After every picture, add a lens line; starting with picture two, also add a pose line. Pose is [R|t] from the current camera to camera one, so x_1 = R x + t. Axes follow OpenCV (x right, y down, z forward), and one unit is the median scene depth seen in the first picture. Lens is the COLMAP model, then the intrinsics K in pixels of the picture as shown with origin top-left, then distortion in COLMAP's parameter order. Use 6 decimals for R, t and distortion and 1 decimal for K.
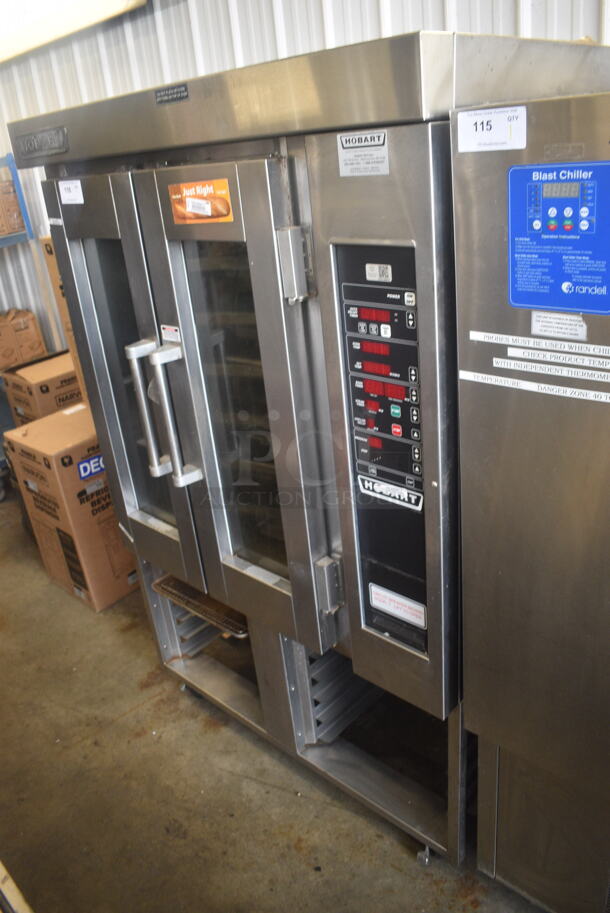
lens RADIAL K [[708.7, 0, 308.5], [0, 708.7, 456.9], [0, 0, 1]] dist [-0.096482, 0.011062]
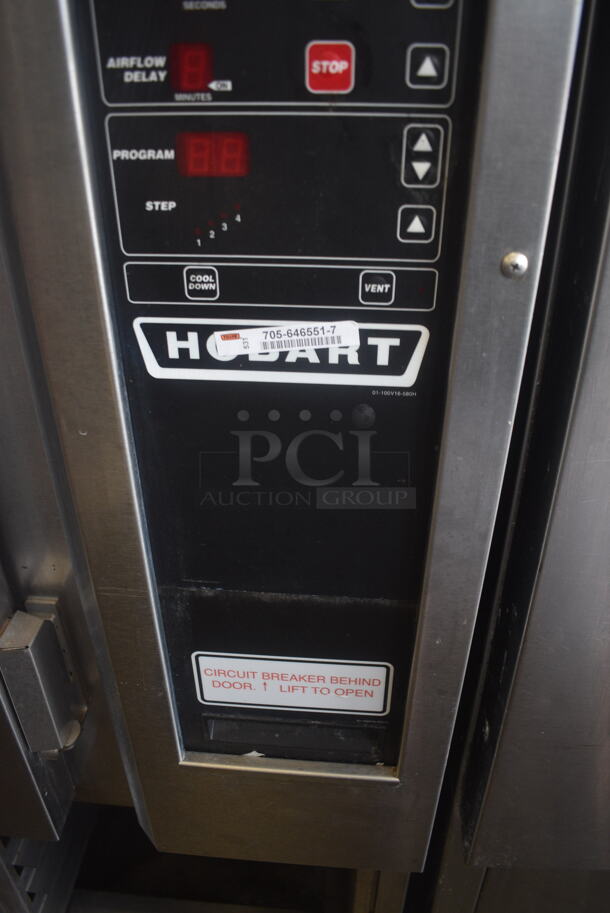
lens RADIAL K [[708.7, 0, 303.3], [0, 708.7, 454.1], [0, 0, 1]] dist [-0.096482, 0.011062]
pose [[0.780819, -0.251081, 0.572084, -0.046889], [0.193465, 0.967853, 0.160726, 0.048219], [-0.594048, -0.014820, 0.804293, 0.794281]]
